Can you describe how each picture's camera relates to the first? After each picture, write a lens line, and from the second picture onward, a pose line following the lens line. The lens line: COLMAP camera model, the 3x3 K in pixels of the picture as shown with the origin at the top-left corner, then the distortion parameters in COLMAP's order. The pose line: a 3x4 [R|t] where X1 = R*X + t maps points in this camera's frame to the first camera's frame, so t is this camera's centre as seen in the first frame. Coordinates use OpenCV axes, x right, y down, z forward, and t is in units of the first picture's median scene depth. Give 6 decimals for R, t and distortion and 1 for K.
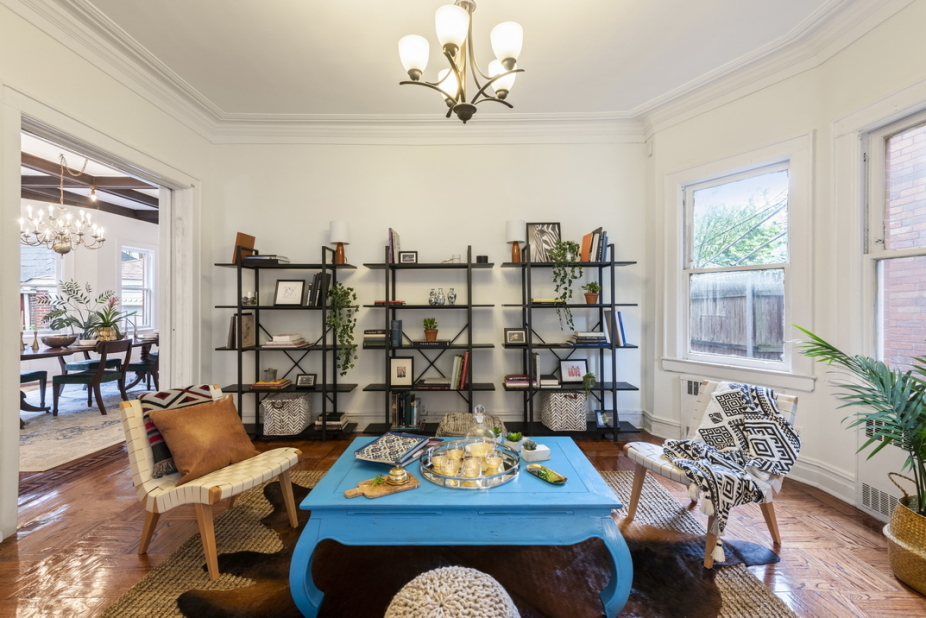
lens RADIAL K [[409.6, 0, 467.2], [0, 409.6, 302.1], [0, 0, 1]] dist [0.004770, 0.000649]
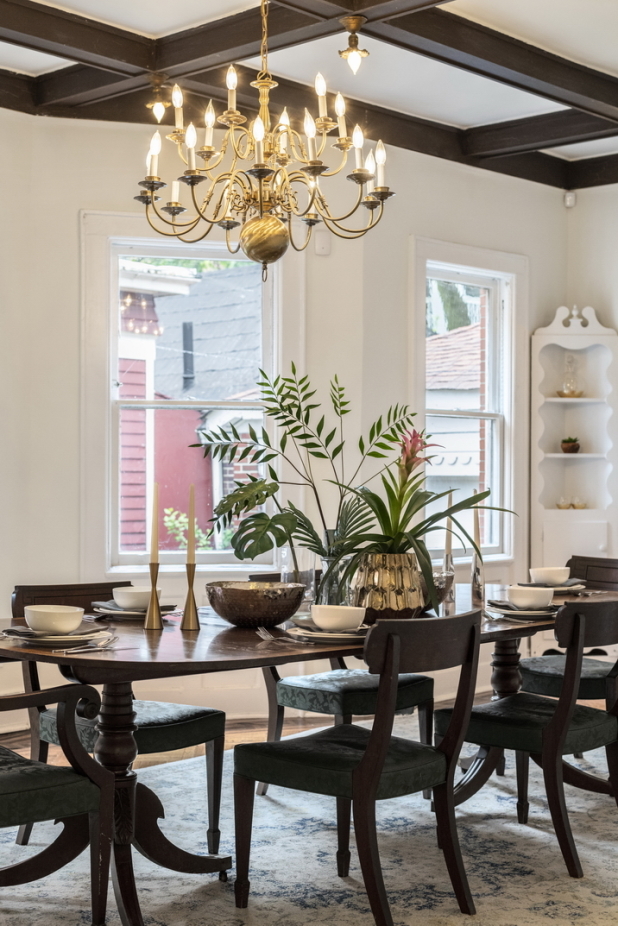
lens RADIAL K [[1422.0, 0, 308.7], [0, 1422.0, 464.2], [0, 0, 1]] dist [-0.020916, 0.000000]
pose [[0.718776, -0.006006, -0.695216, -0.333039], [0.000036, 0.999963, -0.008601, 0.015620], [0.695242, 0.006158, 0.718750, 0.365869]]
